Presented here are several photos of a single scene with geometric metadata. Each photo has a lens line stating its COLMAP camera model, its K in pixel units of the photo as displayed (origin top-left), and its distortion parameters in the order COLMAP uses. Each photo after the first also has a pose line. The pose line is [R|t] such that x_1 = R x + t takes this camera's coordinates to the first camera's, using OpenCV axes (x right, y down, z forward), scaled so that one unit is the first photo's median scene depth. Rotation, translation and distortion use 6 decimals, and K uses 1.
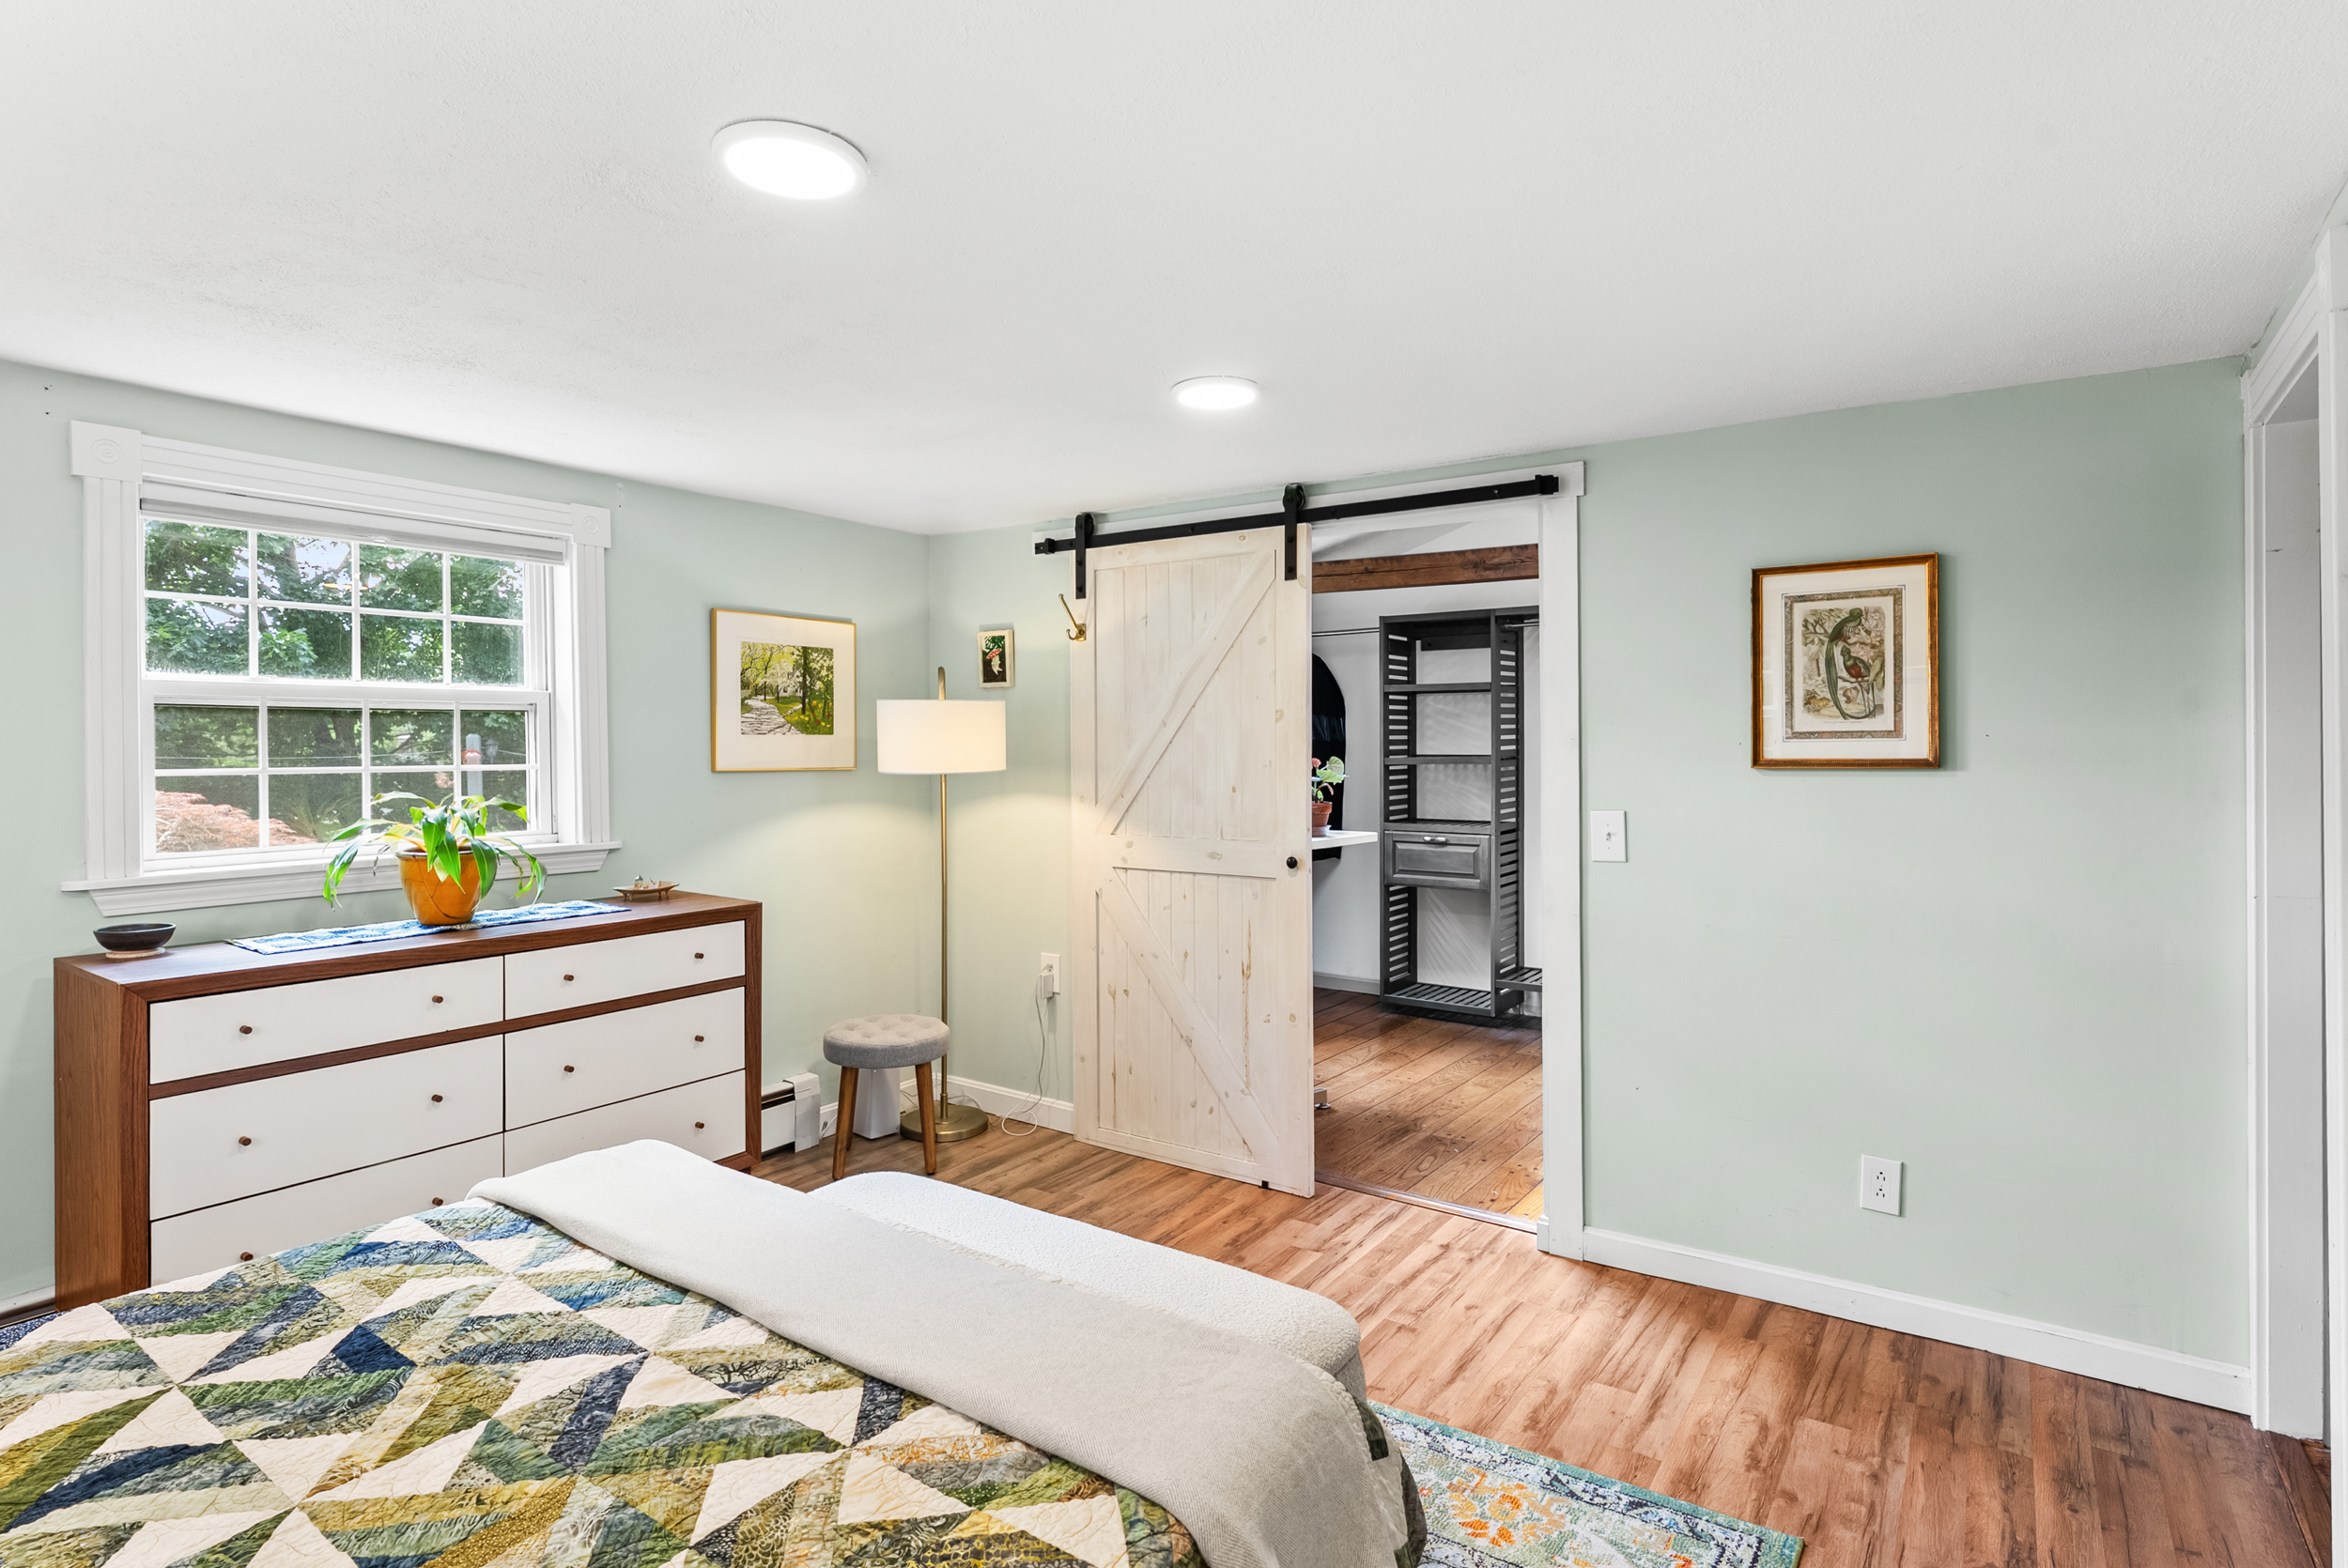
lens RADIAL K [[1199.6, 0, 1176.9], [0, 1199.6, 761.8], [0, 0, 1]] dist [0.004242, -0.001023]
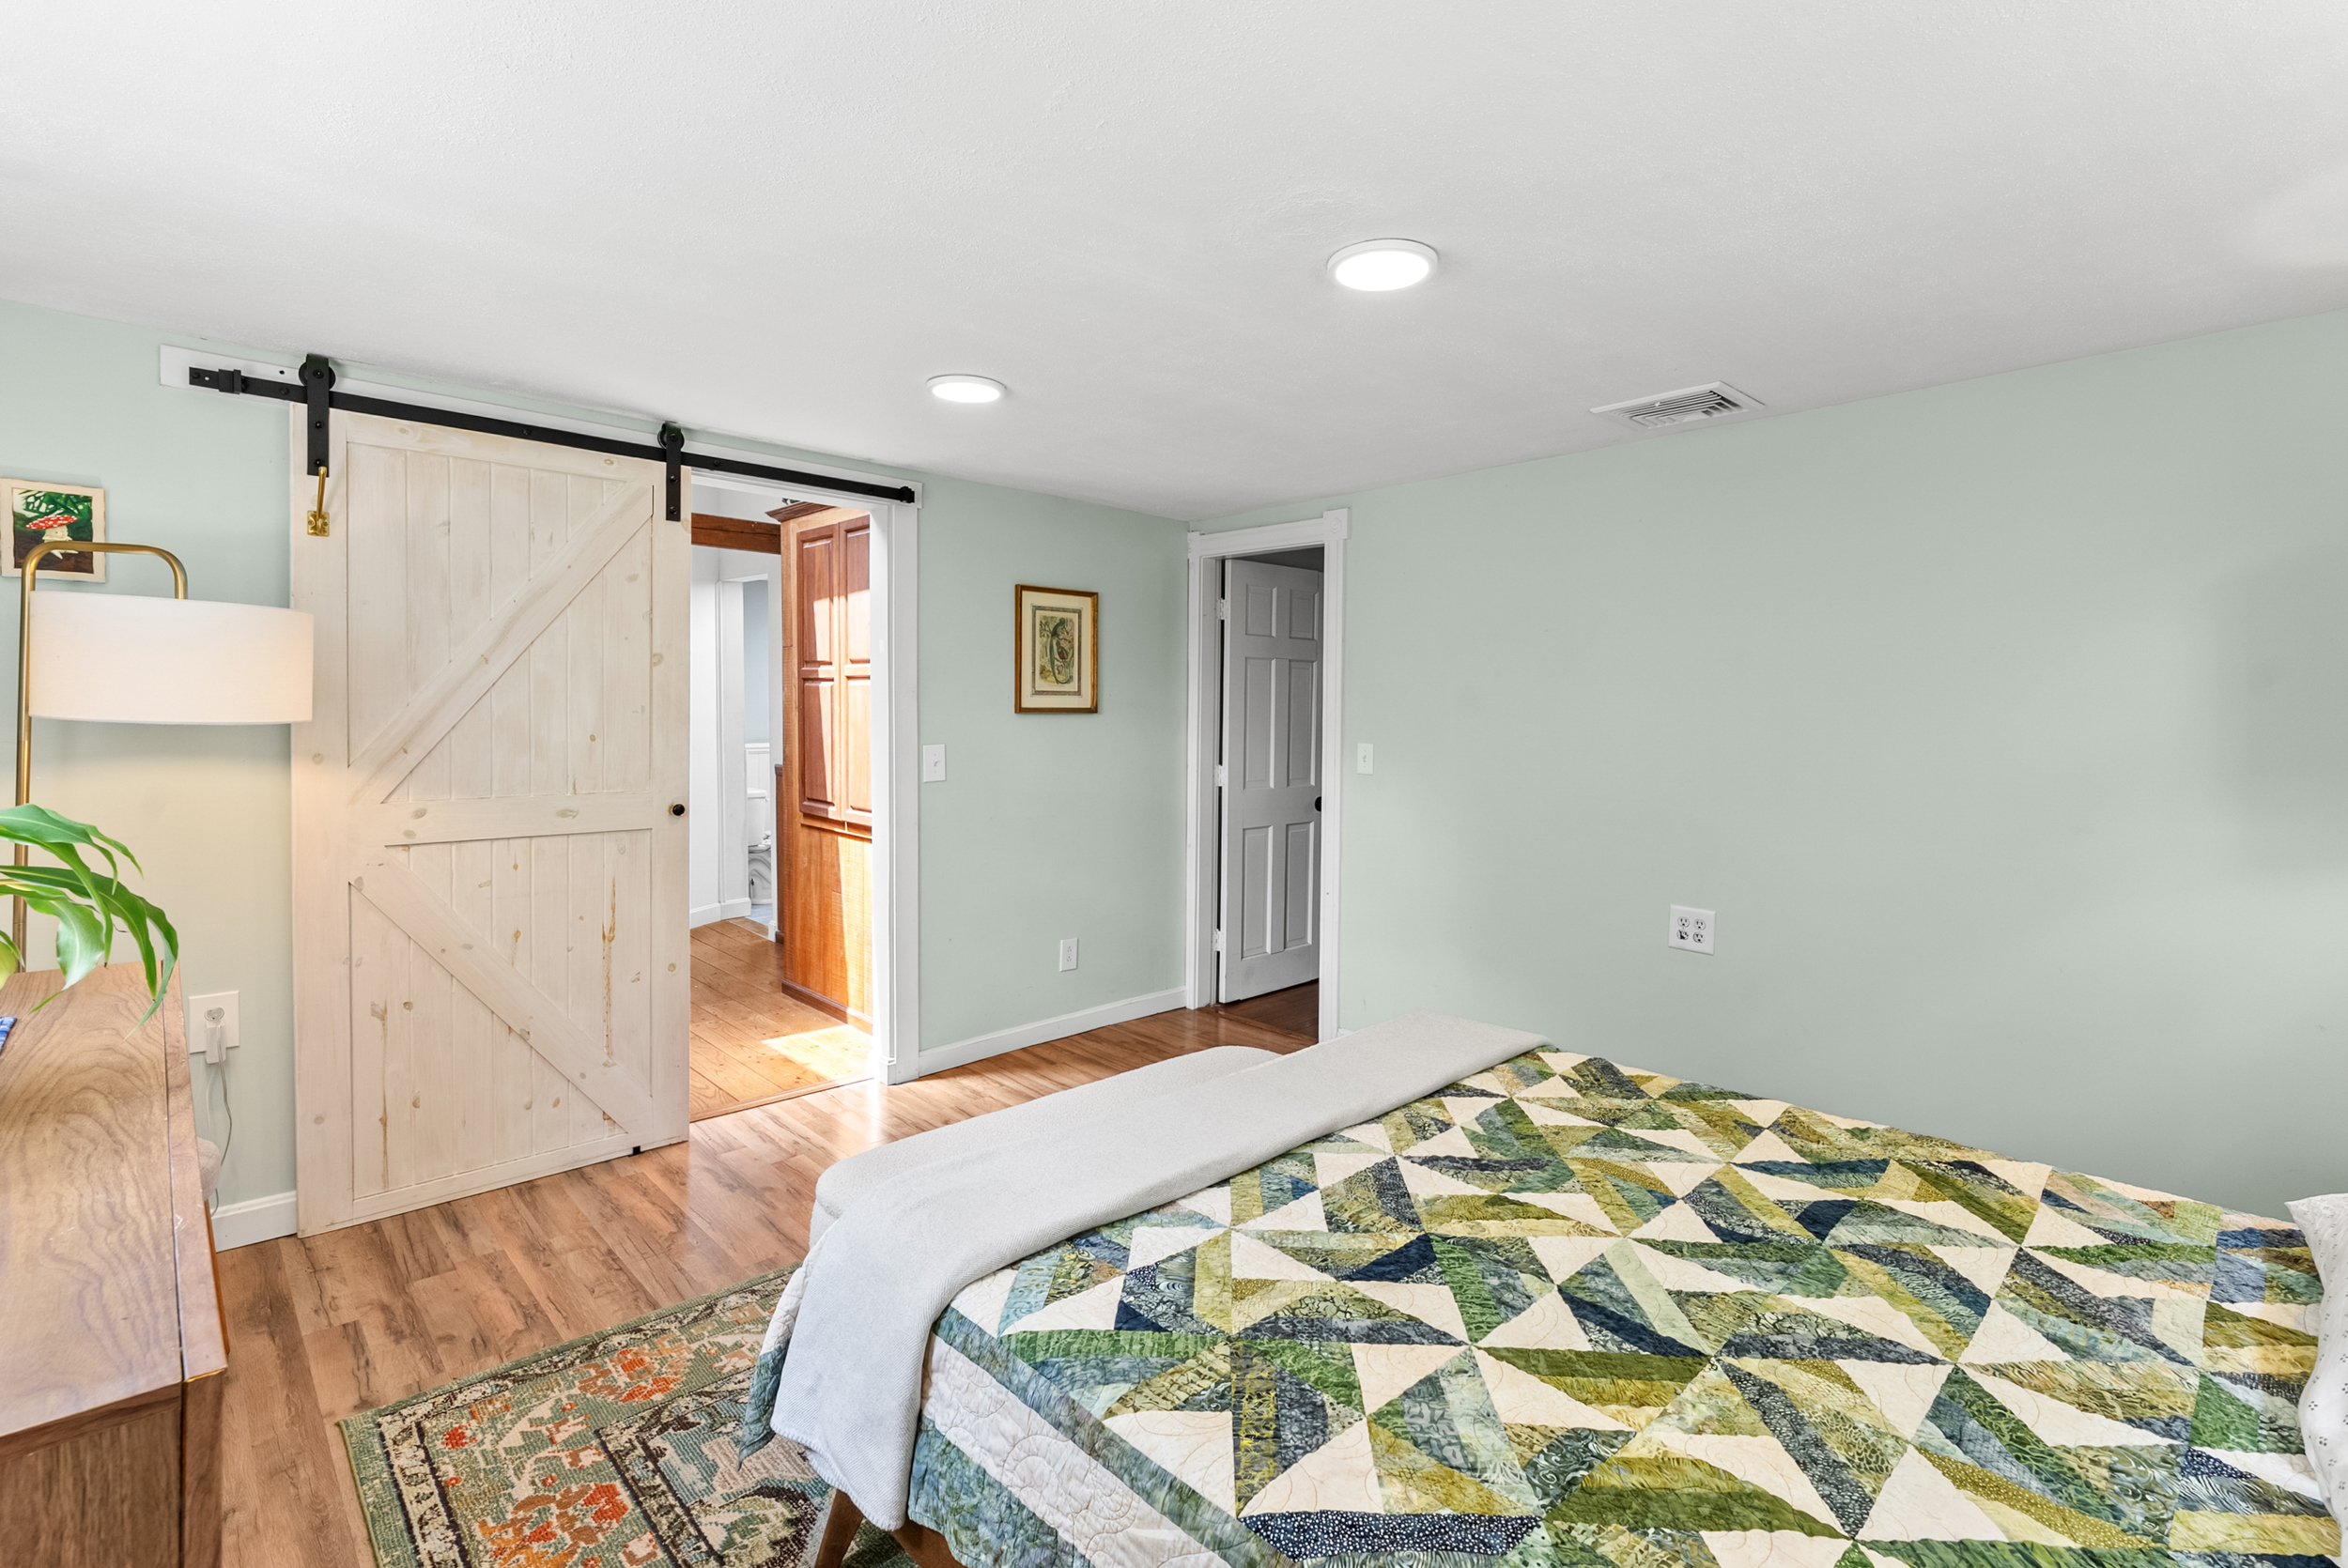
lens RADIAL K [[1066.4, 0, 1170.7], [0, 1066.4, 752.4], [0, 0, 1]] dist [0.004022, 0.000256]
pose [[0.200901, -0.036050, 0.978948, -0.889356], [-0.000919, 0.999315, 0.036989, 0.005203], [-0.979611, -0.008331, 0.200730, 0.557507]]
